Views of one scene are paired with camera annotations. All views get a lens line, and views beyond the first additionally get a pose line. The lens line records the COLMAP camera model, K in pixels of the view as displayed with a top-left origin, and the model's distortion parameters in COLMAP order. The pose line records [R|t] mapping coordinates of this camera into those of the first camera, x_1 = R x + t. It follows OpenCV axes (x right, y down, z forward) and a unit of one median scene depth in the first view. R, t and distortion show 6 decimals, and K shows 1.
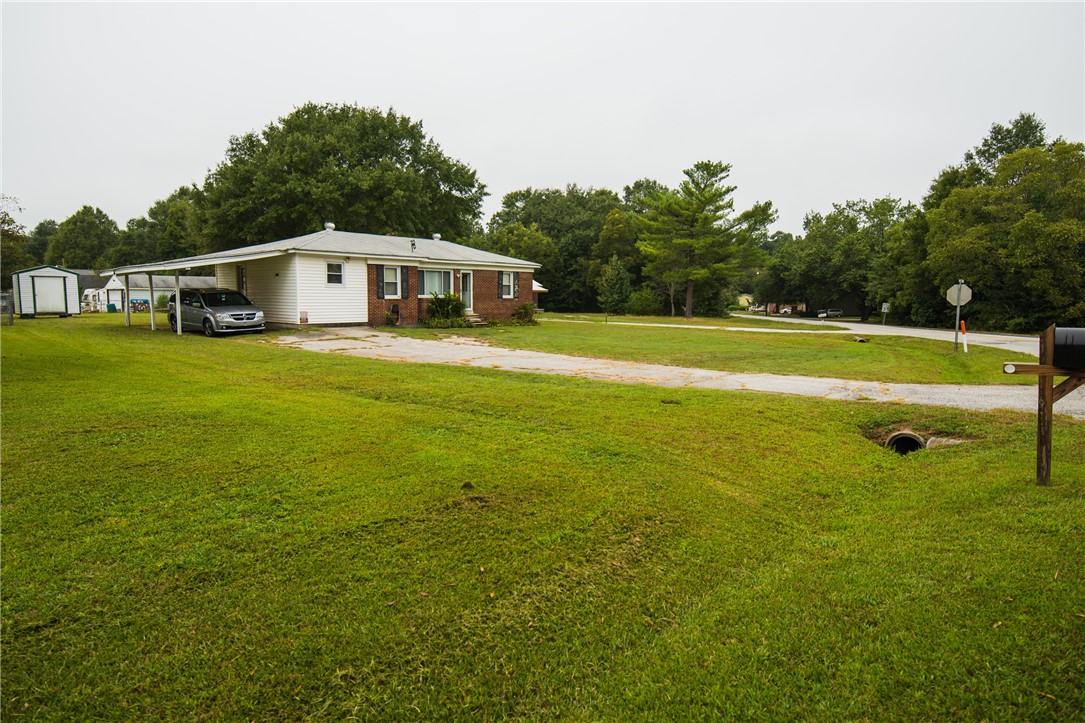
lens RADIAL K [[588.6, 0, 546.3], [0, 588.6, 358.5], [0, 0, 1]] dist [-0.013011, -0.001749]
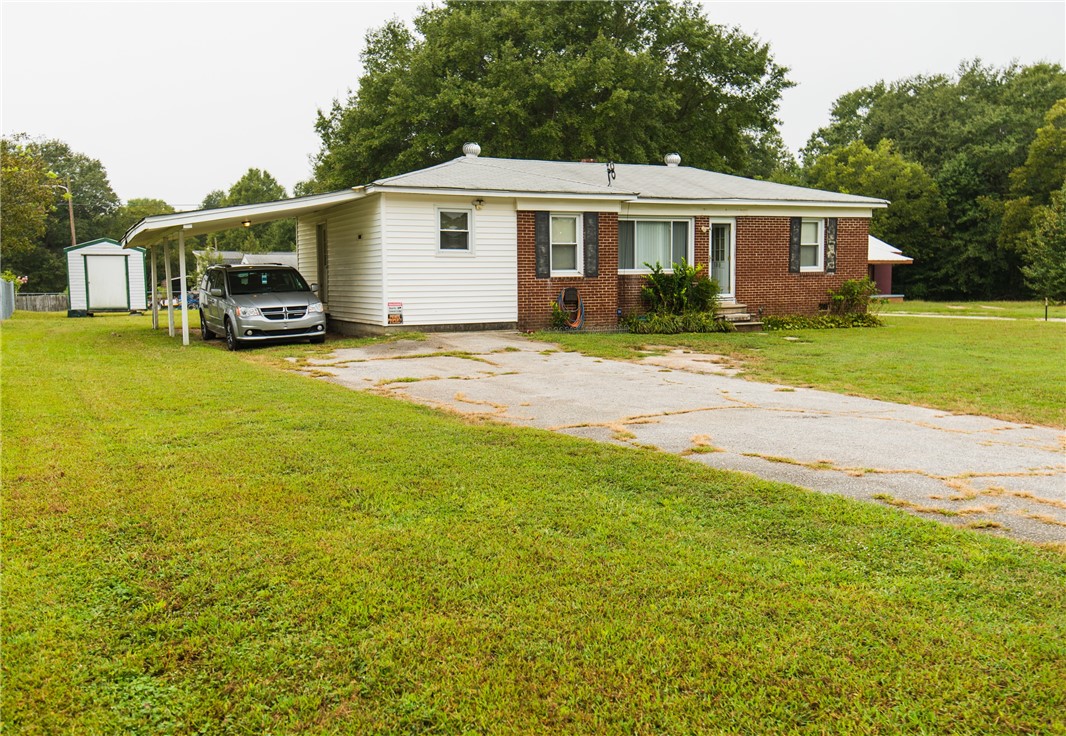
lens RADIAL K [[895.1, 0, 516.9], [0, 895.1, 355.4], [0, 0, 1]] dist [0.066011, 0.031406]
pose [[0.915468, 0.011922, -0.402214, 0.013752], [-0.020987, 0.999615, -0.018137, -0.013514], [0.401843, 0.025045, 0.915366, 0.208010]]
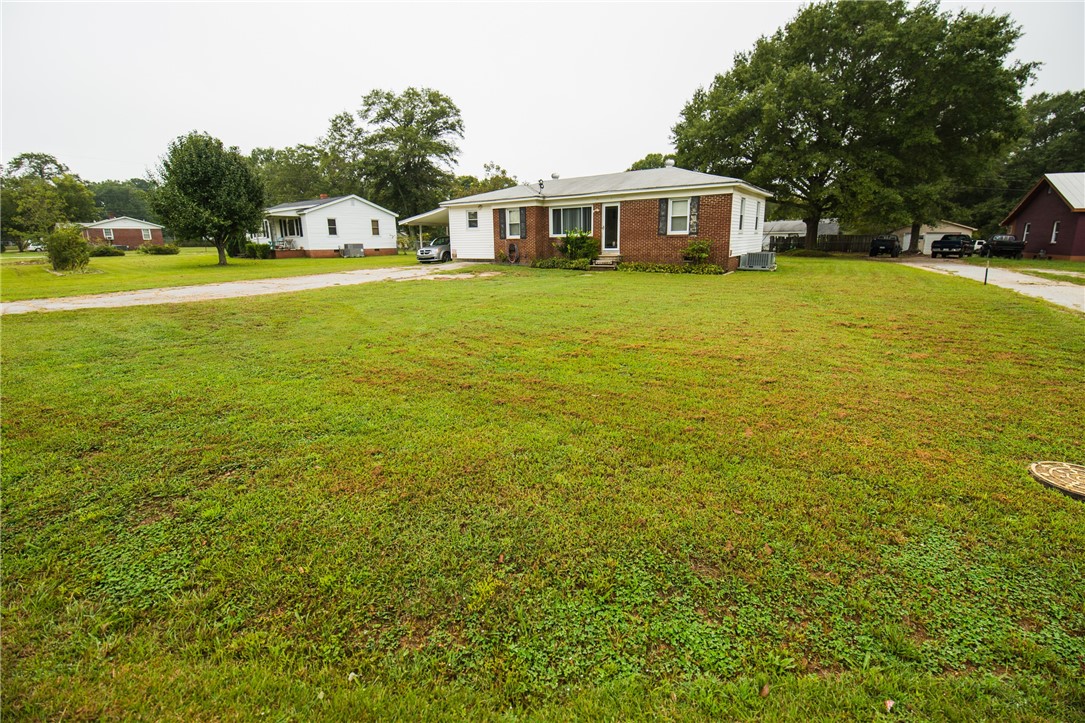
lens RADIAL K [[471.2, 0, 543.0], [0, 471.2, 352.3], [0, 0, 1]] dist [-0.006024, -0.002711]
pose [[0.107197, 0.212883, -0.971180, 0.527935], [-0.093432, 0.974642, 0.203329, -0.062437], [0.989838, 0.068943, 0.124369, 0.765304]]
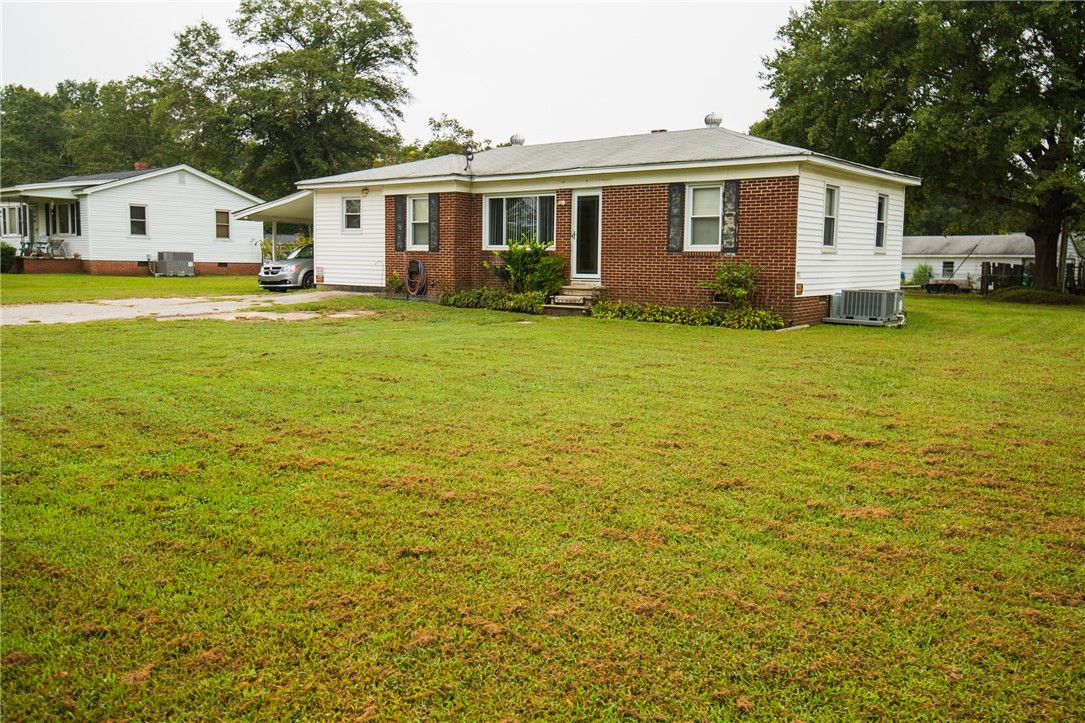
lens RADIAL K [[884.9, 0, 546.8], [0, 884.9, 356.5], [0, 0, 1]] dist [0.043564, 0.009401]
pose [[0.038574, 0.093206, -0.994899, 0.517859], [-0.125782, 0.988174, 0.087700, -0.072597], [0.991308, 0.121757, 0.049841, 0.876321]]
